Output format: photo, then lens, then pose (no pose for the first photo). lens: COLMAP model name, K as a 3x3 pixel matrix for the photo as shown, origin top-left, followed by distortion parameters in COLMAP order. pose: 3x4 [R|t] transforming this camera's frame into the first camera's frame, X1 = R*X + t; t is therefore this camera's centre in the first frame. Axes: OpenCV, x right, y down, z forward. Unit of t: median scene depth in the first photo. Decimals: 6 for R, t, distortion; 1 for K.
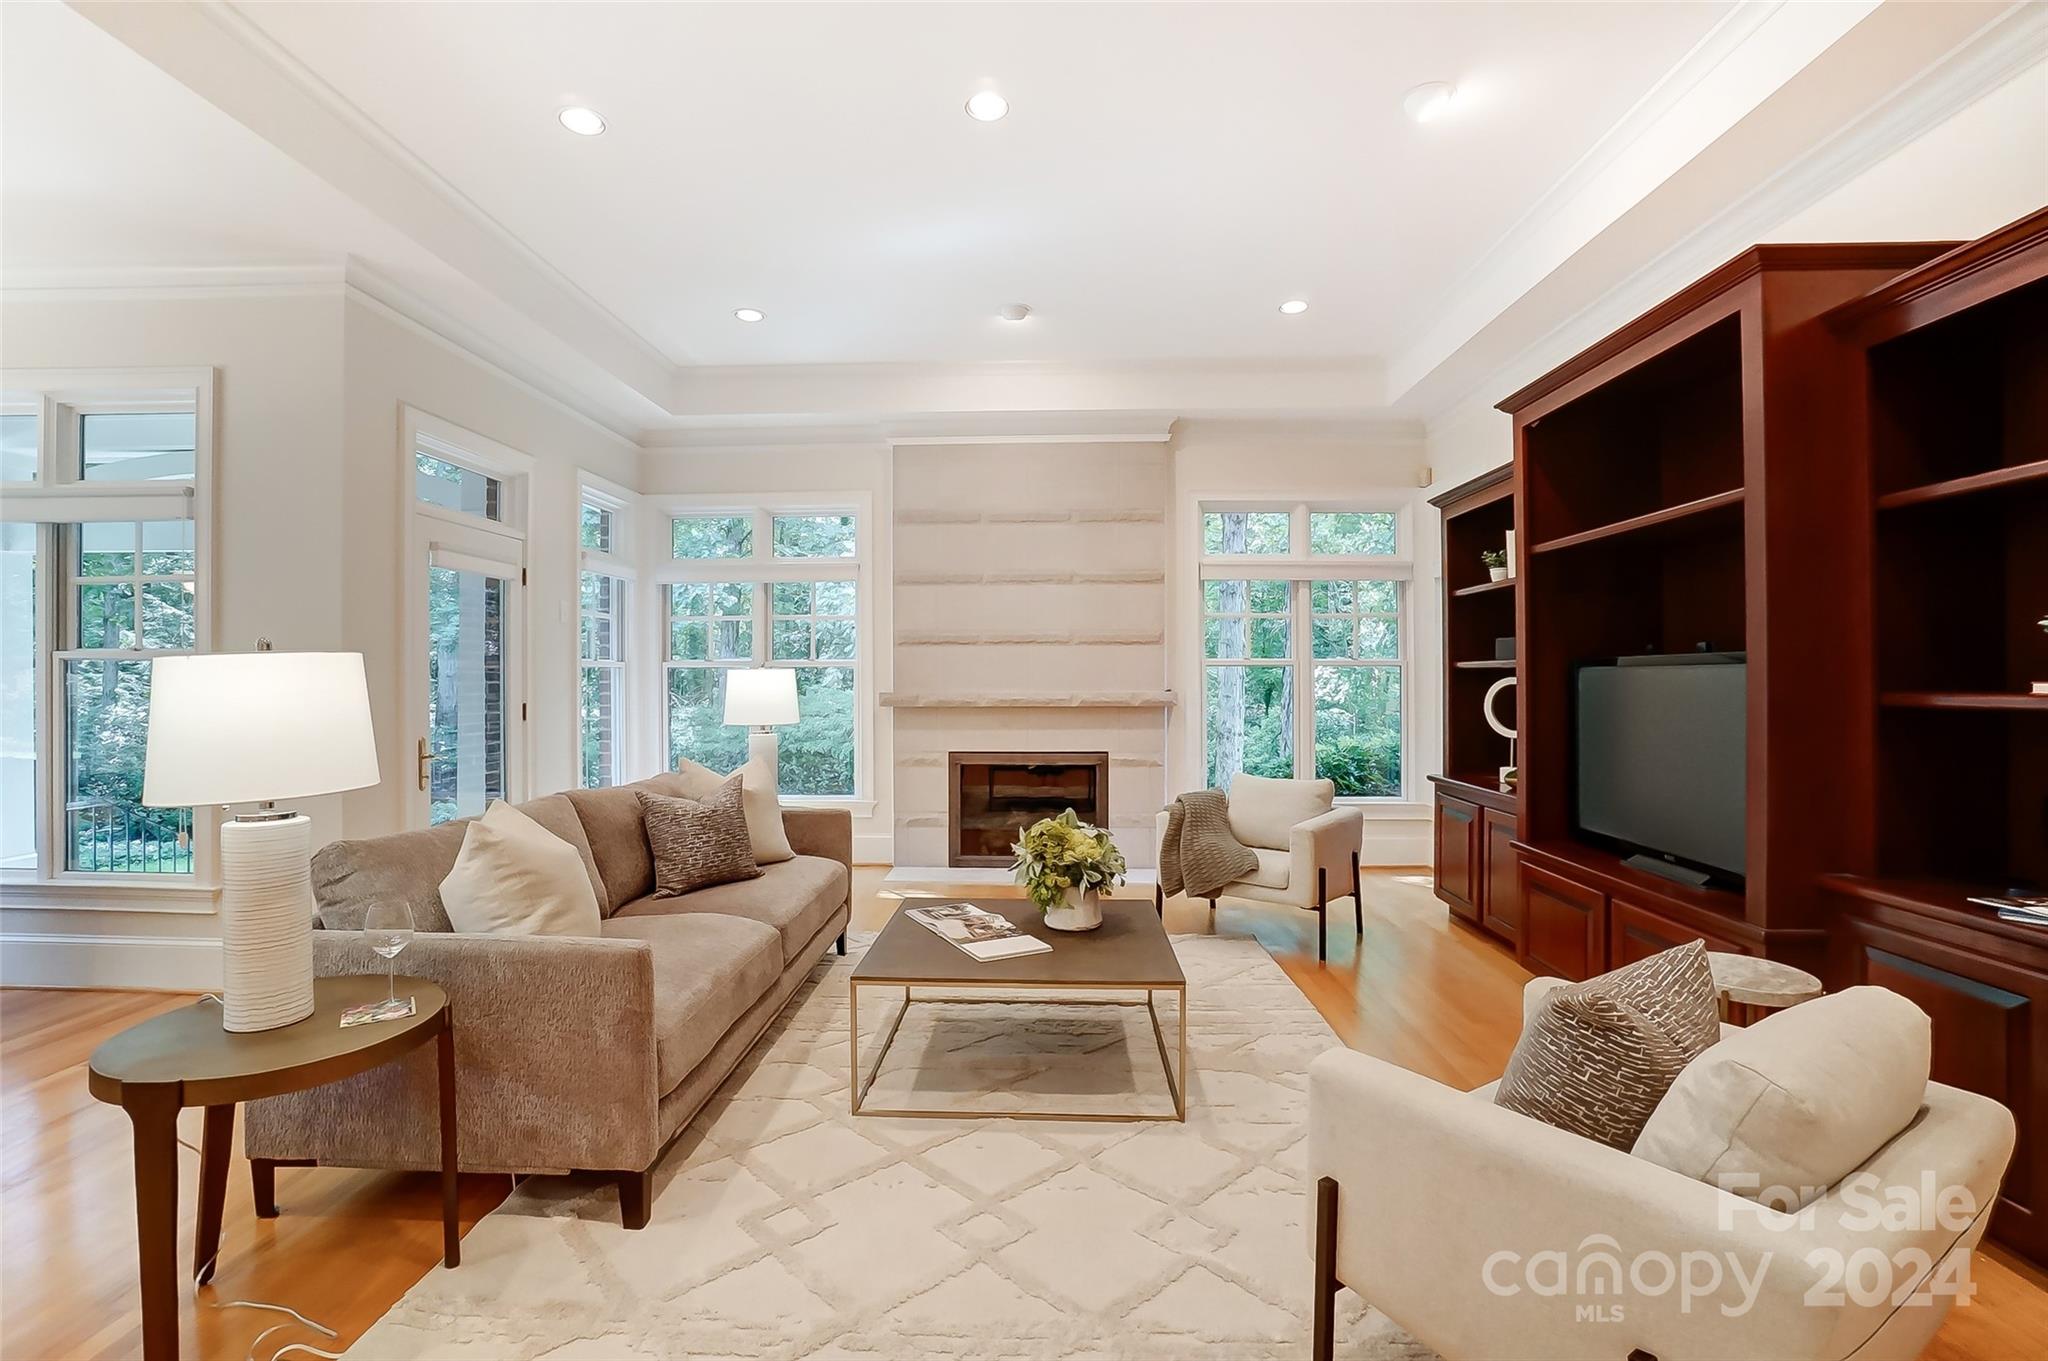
lens RADIAL K [[917.3, 0, 1024.5], [0, 917.3, 698.3], [0, 0, 1]] dist [-0.054625, 0.007307]
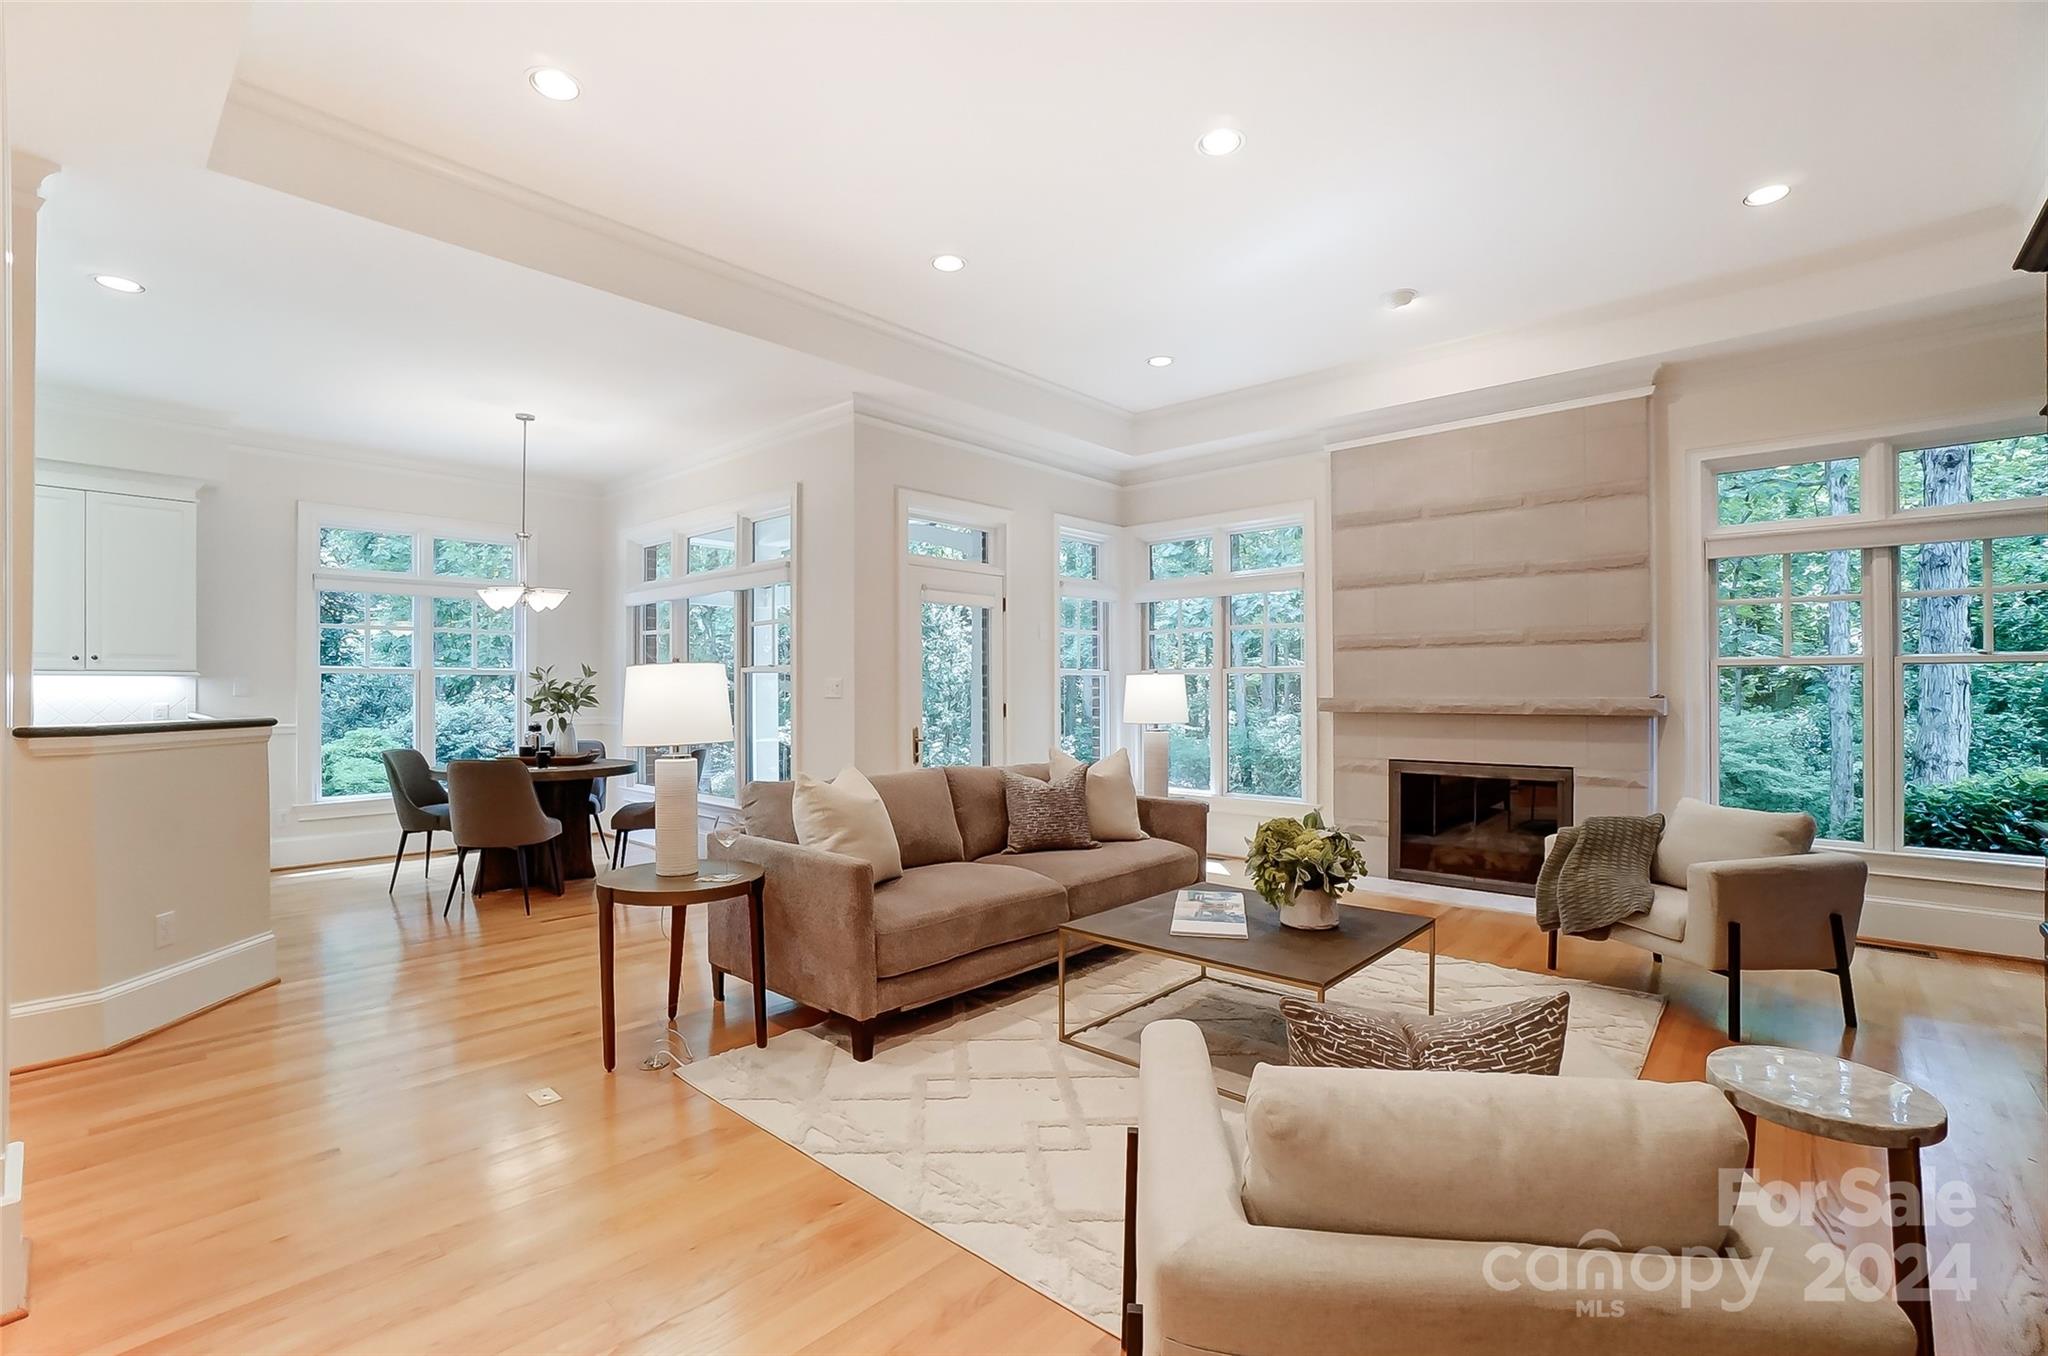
lens RADIAL K [[917.4, 0, 1020.8], [0, 917.4, 715.4], [0, 0, 1]] dist [-0.071561, 0.027071]
pose [[0.759033, 0.016786, -0.650836, 0.302752], [-0.012126, 0.999859, 0.011646, 0.007001], [0.650939, -0.000948, 0.759129, 0.024725]]
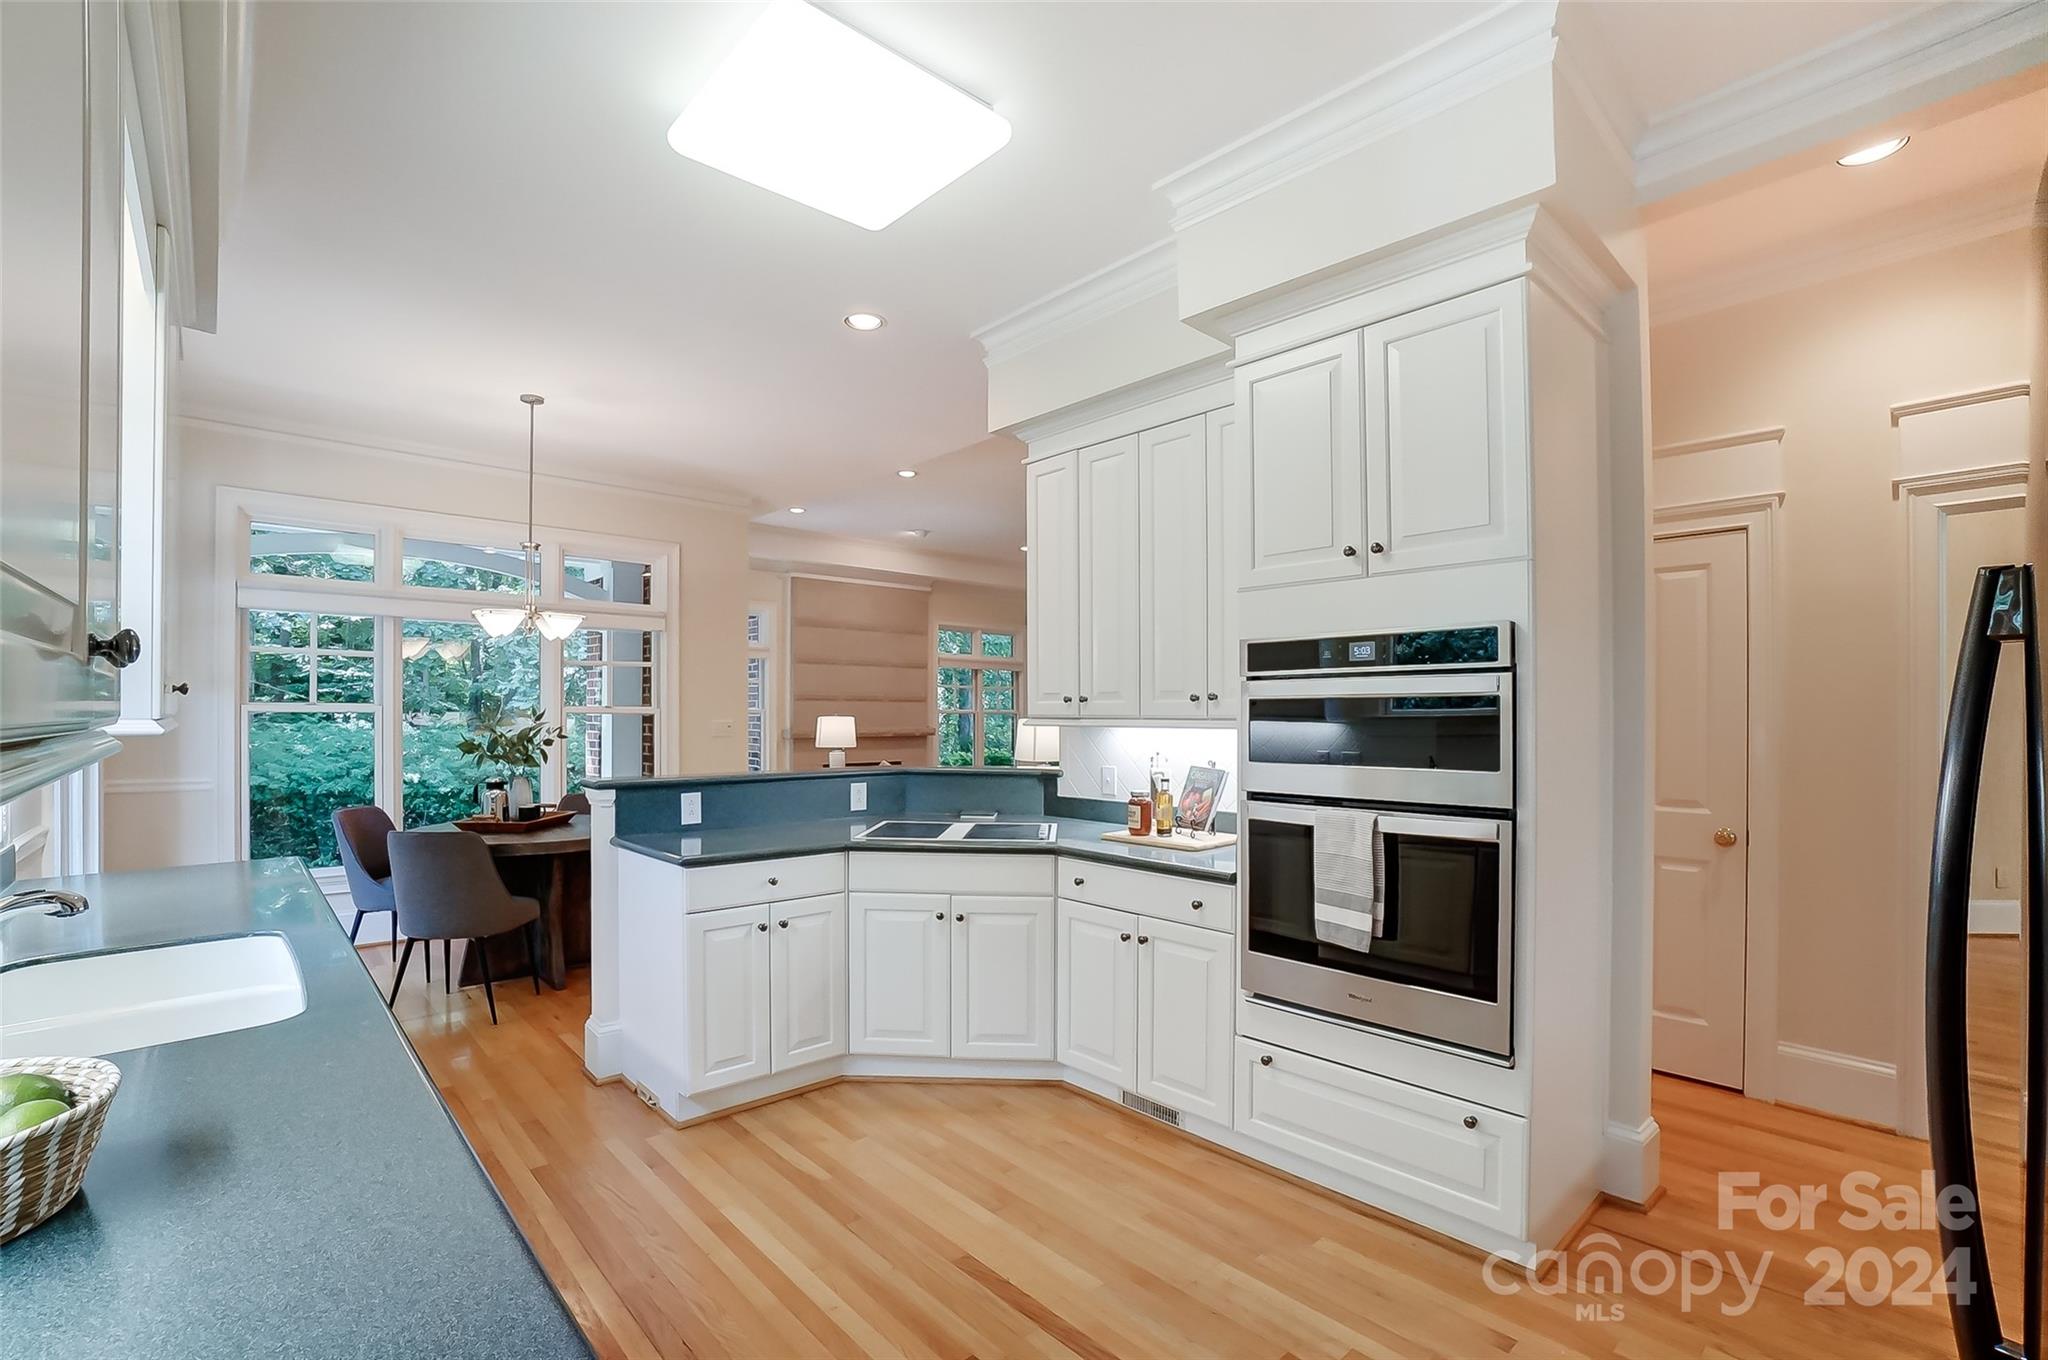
lens RADIAL K [[917.4, 0, 1020.8], [0, 917.4, 717.4], [0, 0, 1]] dist [-0.071561, 0.027071]
pose [[0.717098, 0.000317, 0.696972, -1.232162], [0.009100, 0.999910, -0.009818, -0.011926], [-0.696913, 0.013383, 0.717031, -0.540876]]
